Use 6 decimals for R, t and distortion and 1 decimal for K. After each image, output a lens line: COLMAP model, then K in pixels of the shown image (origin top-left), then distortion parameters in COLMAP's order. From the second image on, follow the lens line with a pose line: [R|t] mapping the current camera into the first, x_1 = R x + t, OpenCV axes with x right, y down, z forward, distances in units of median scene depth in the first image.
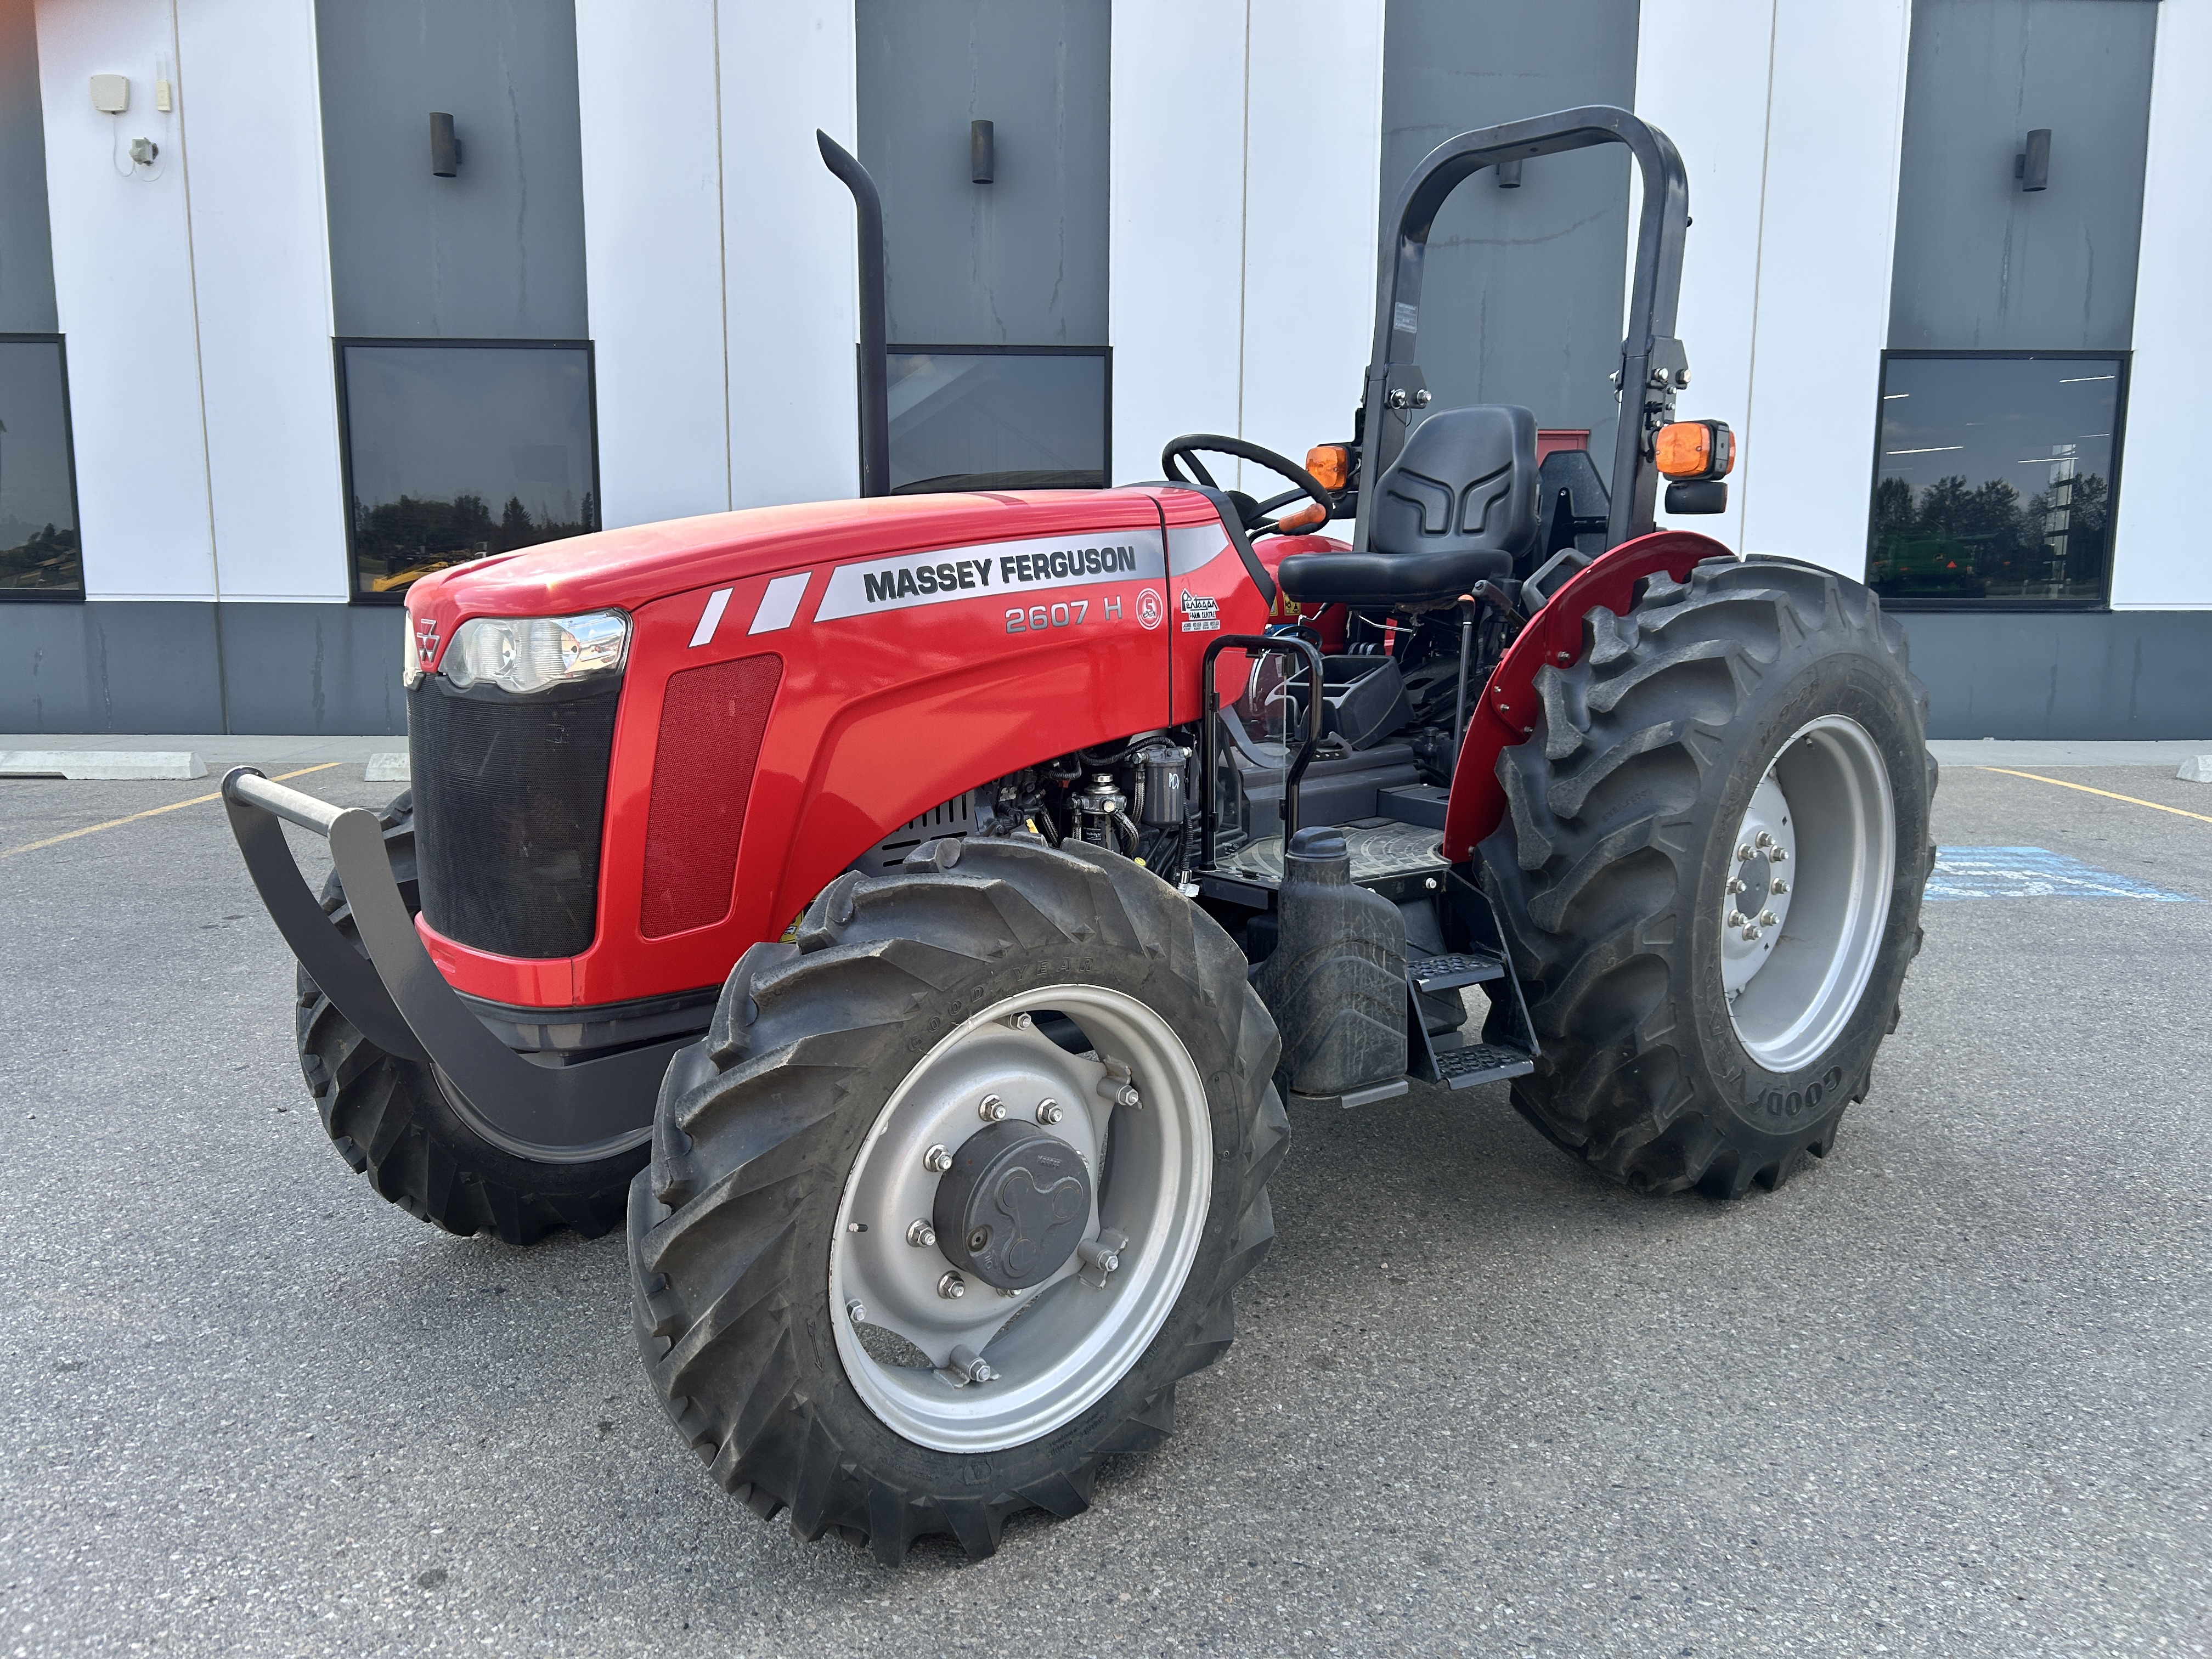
lens RADIAL K [[1674.5, 0, 1105.6], [0, 1674.5, 795.5], [0, 0, 1]] dist [0.047854, -0.051548]
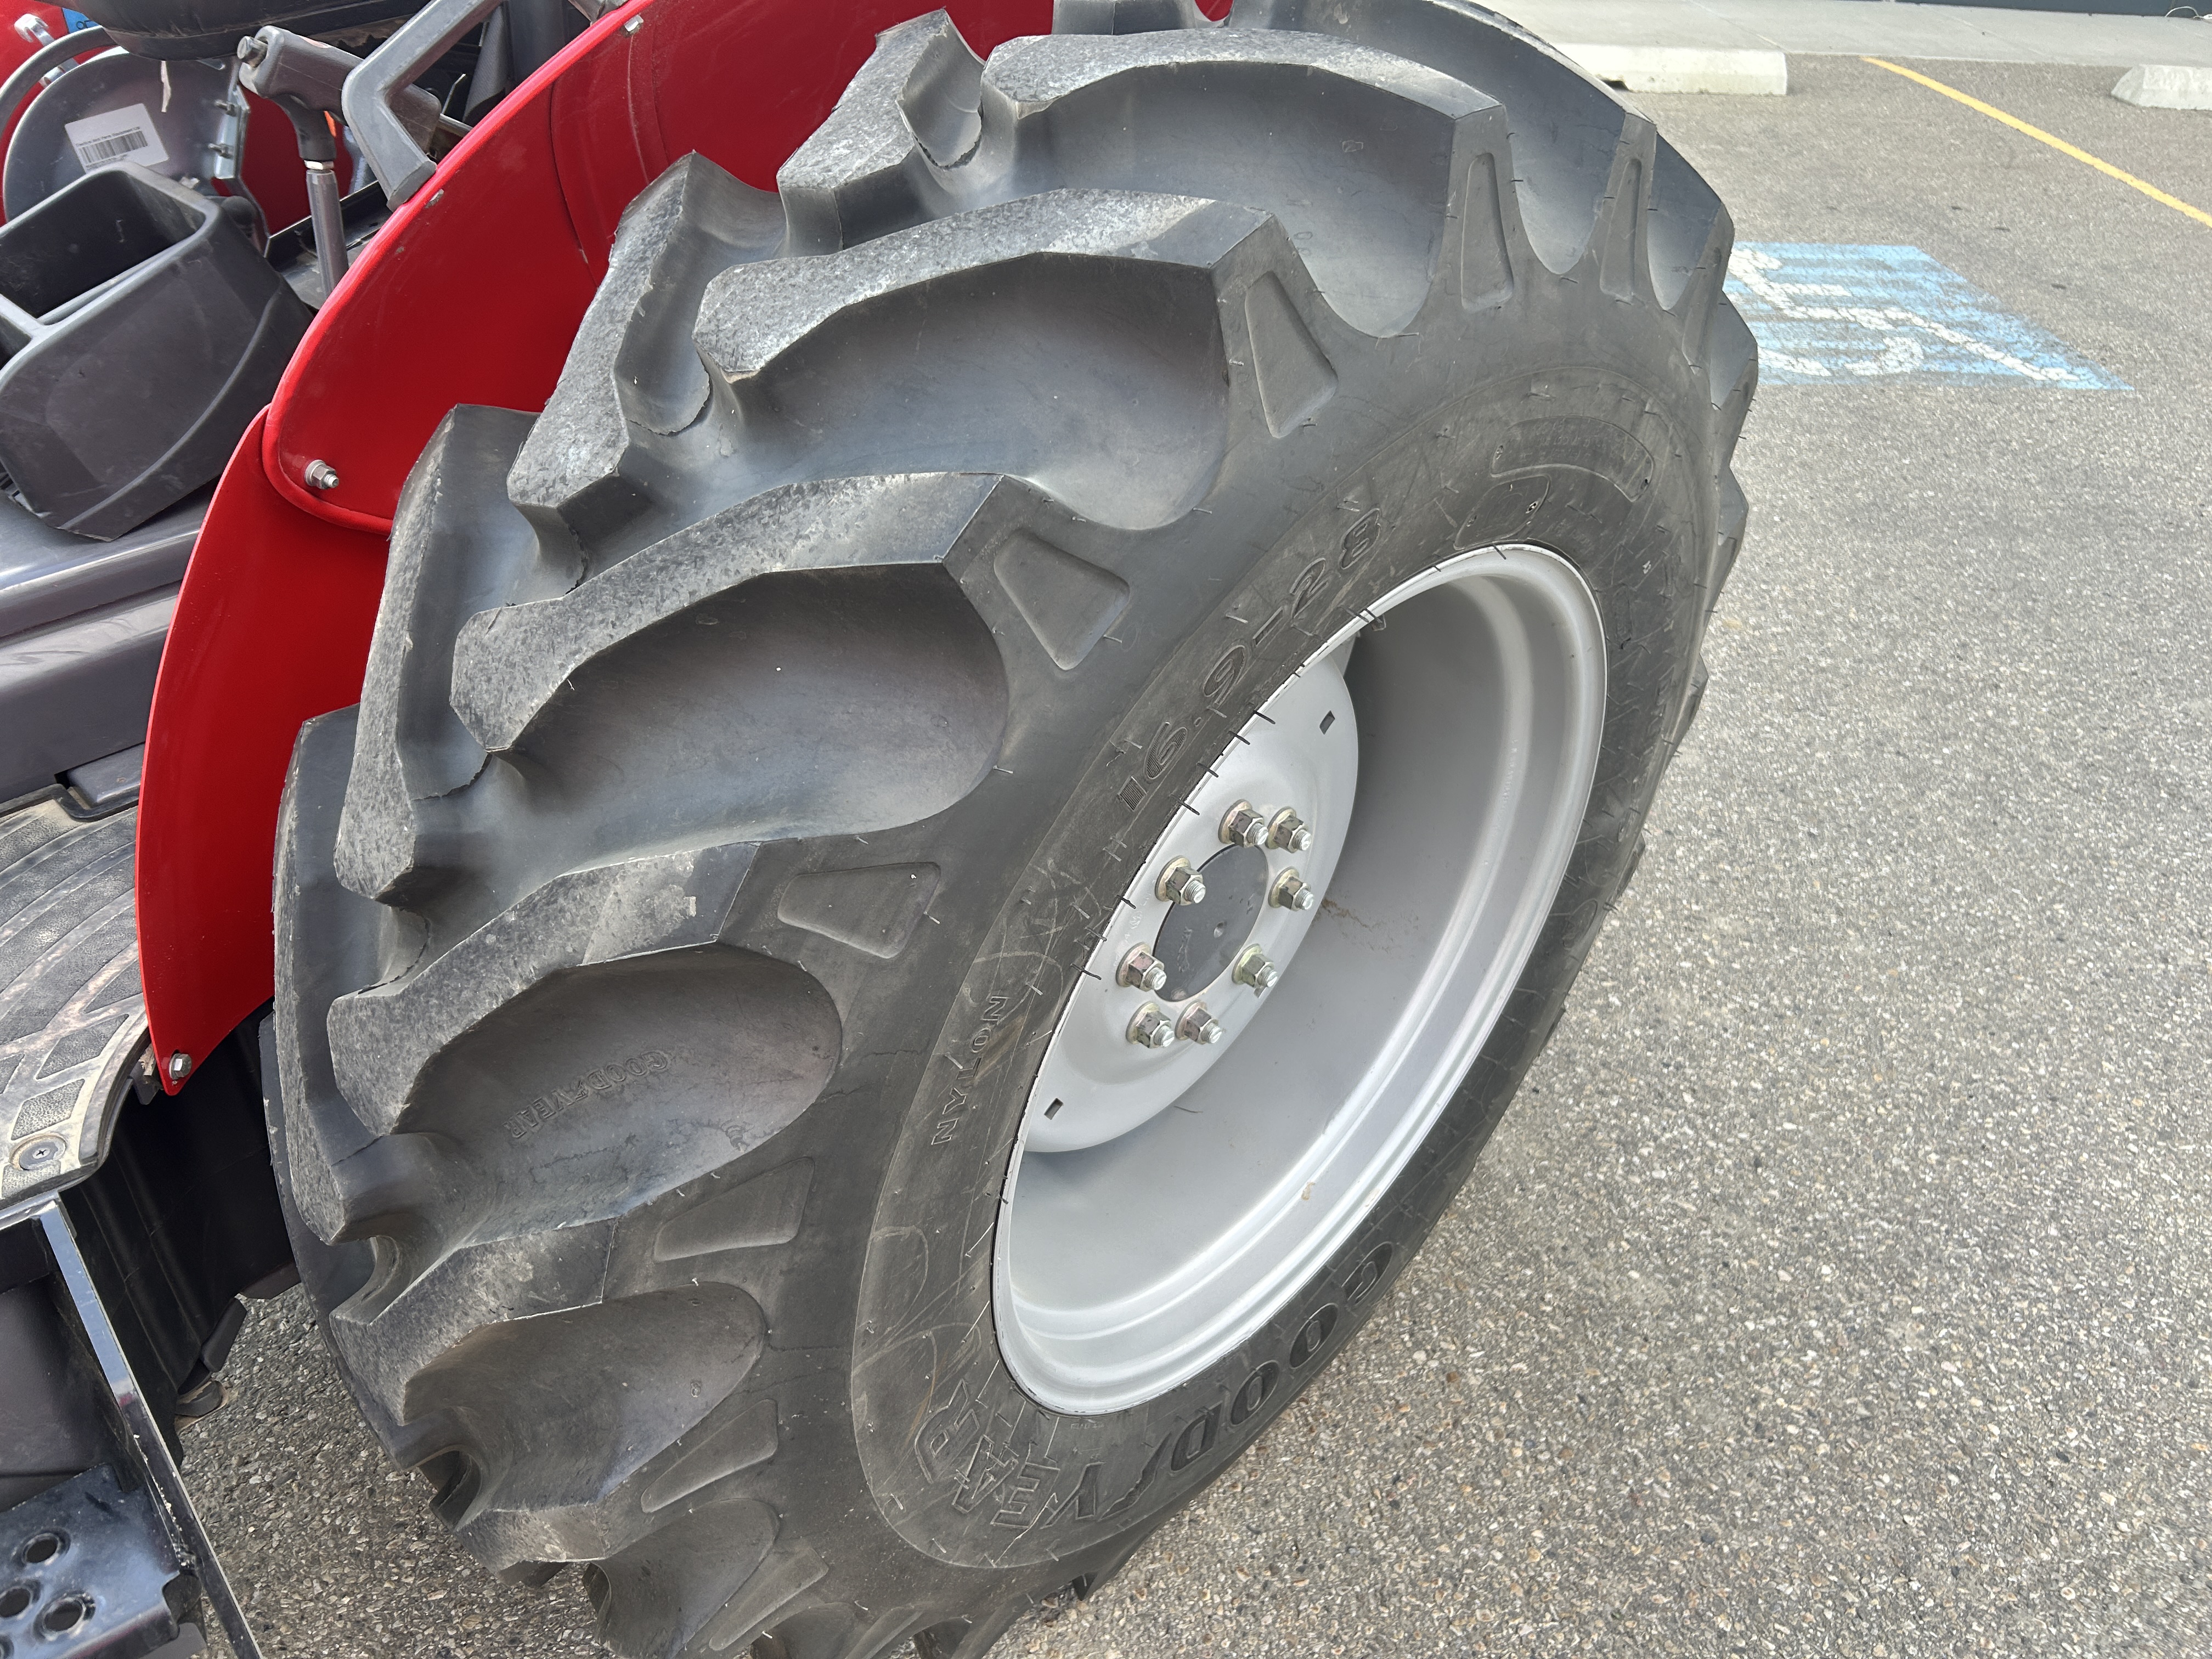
lens RADIAL K [[1674.5, 0, 1116.6], [0, 1674.5, 836.2], [0, 0, 1]] dist [0.047854, -0.051548]
pose [[0.994434, -0.015808, 0.104166, 0.403838], [-0.033985, 0.887703, 0.459161, -0.176347], [-0.099727, -0.460145, 0.882225, 0.840283]]
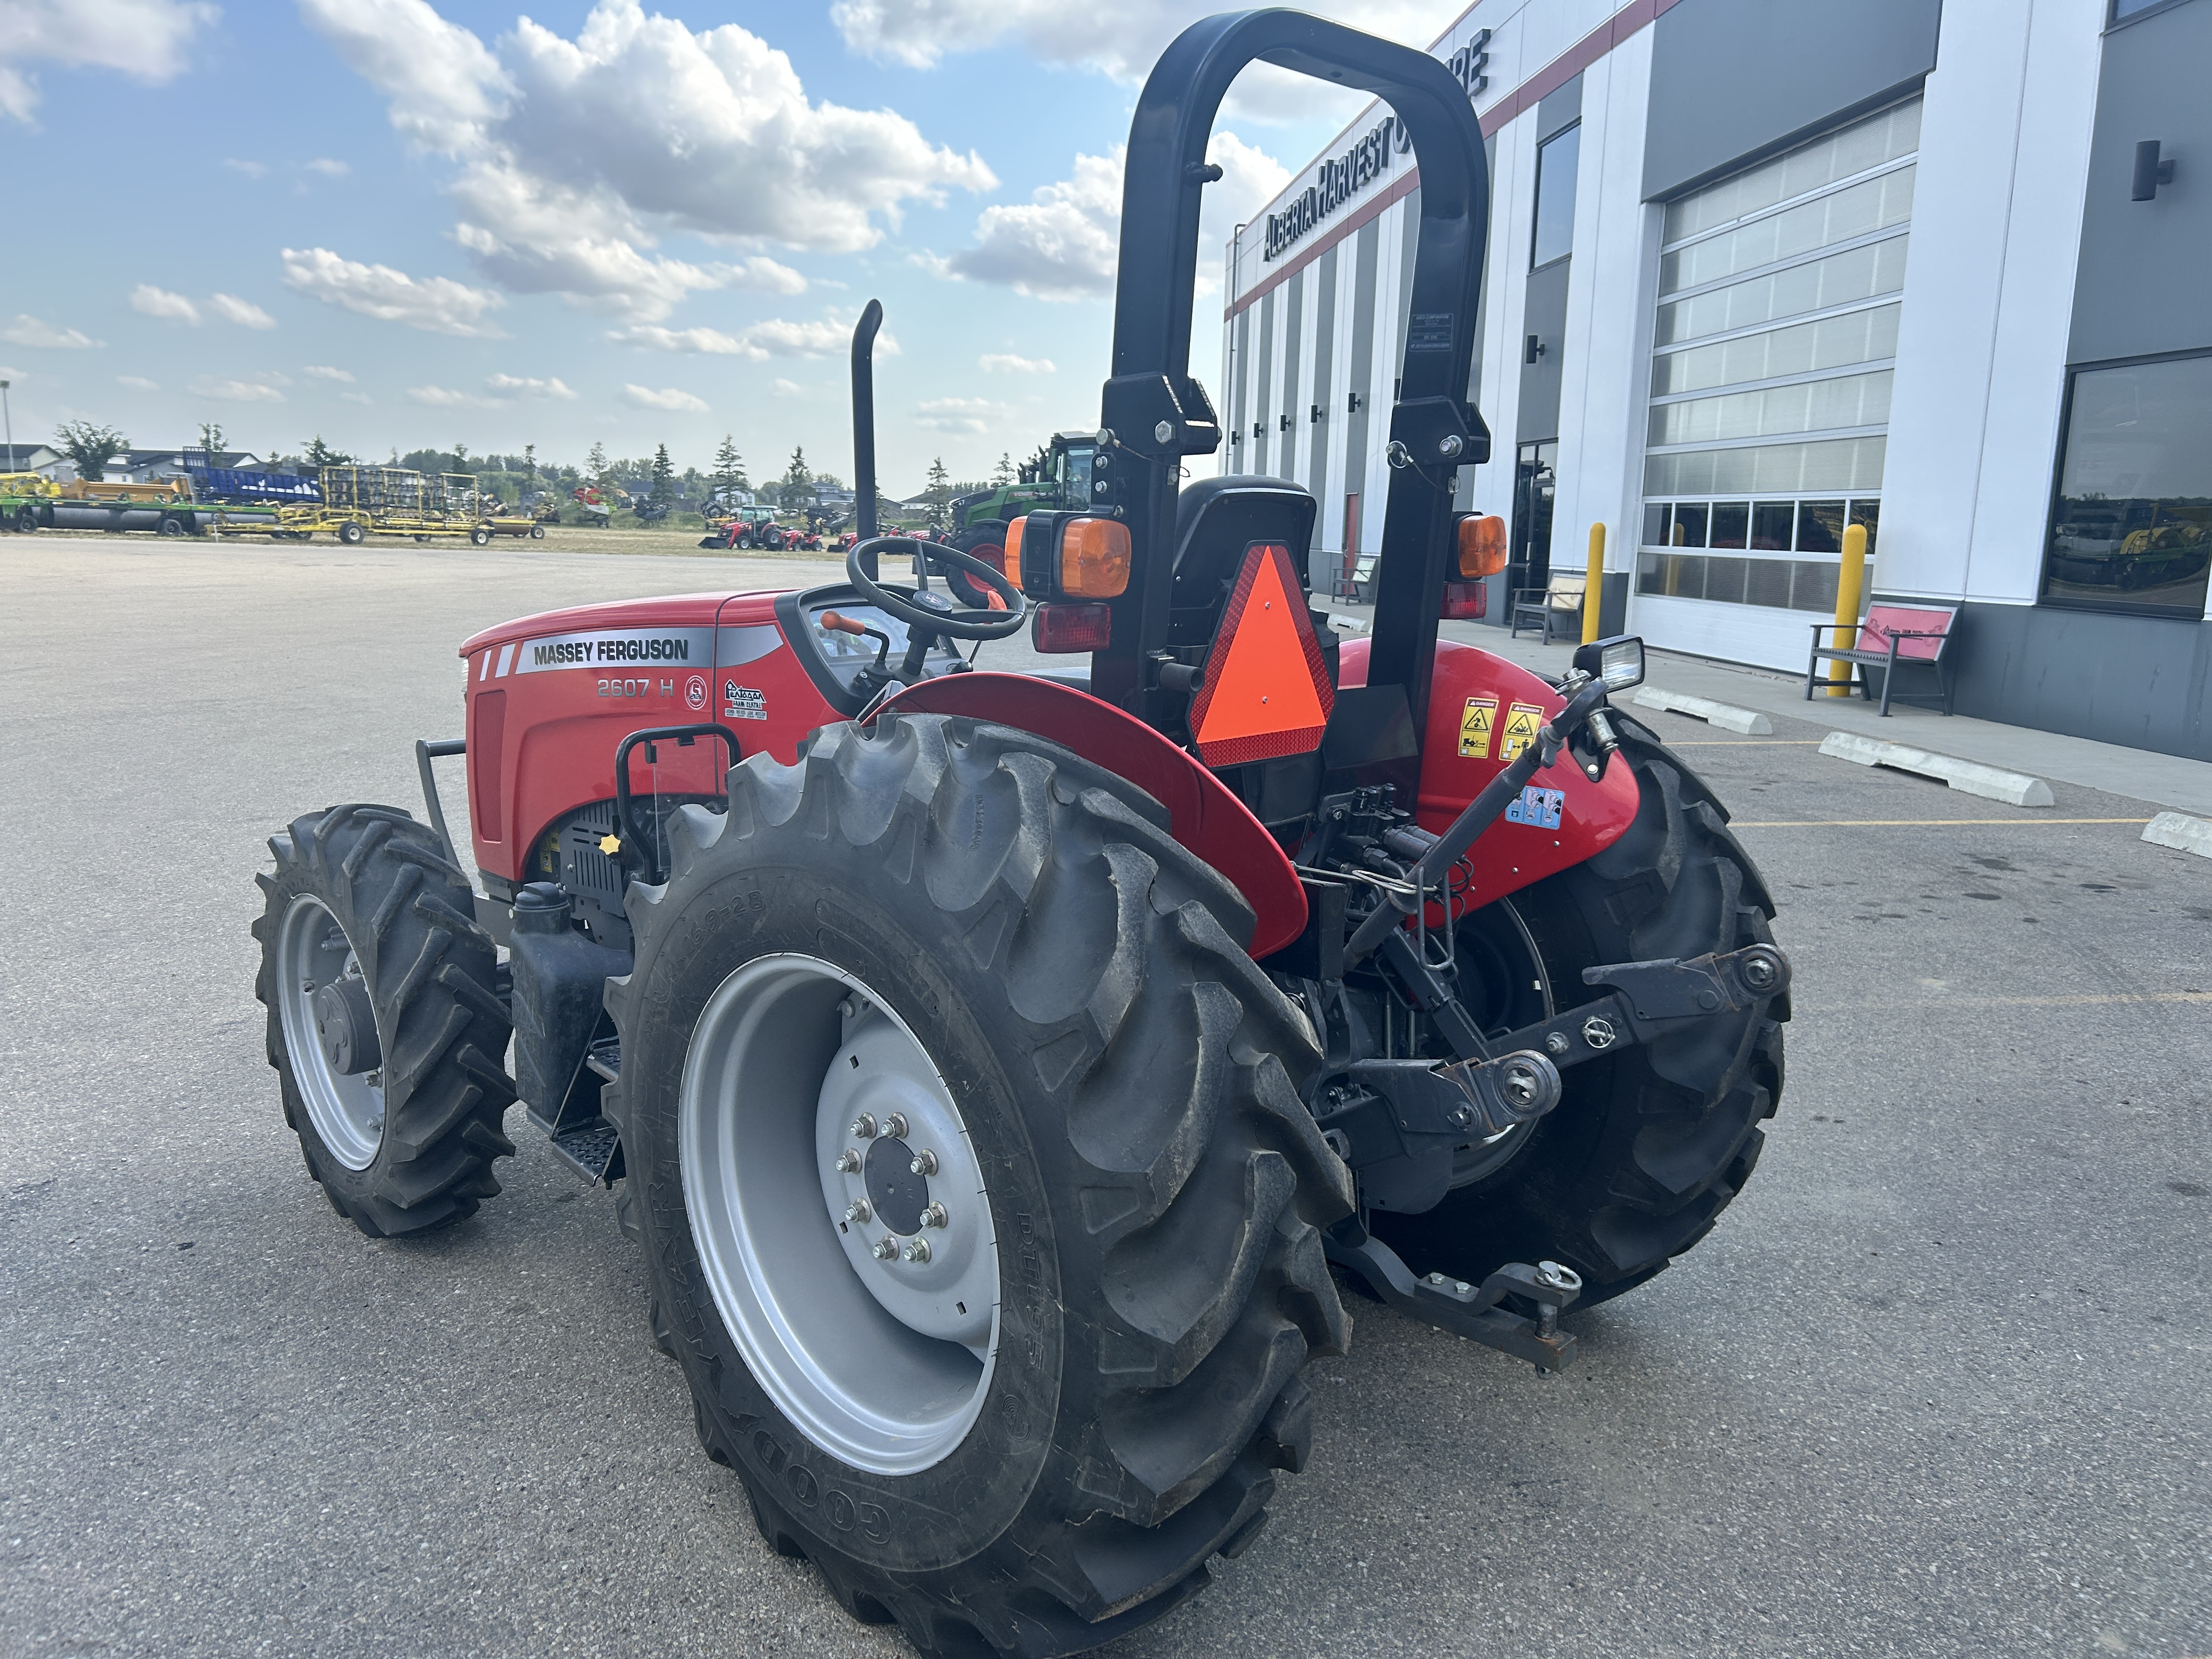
lens RADIAL K [[1674.5, 0, 1129.9], [0, 1674.5, 816.0], [0, 0, 1]] dist [0.047854, -0.051548]
pose [[0.080952, 0.169197, -0.982252, 1.307032], [-0.146851, 0.976756, 0.156148, -0.271480], [0.985840, 0.131605, 0.103917, 1.255640]]
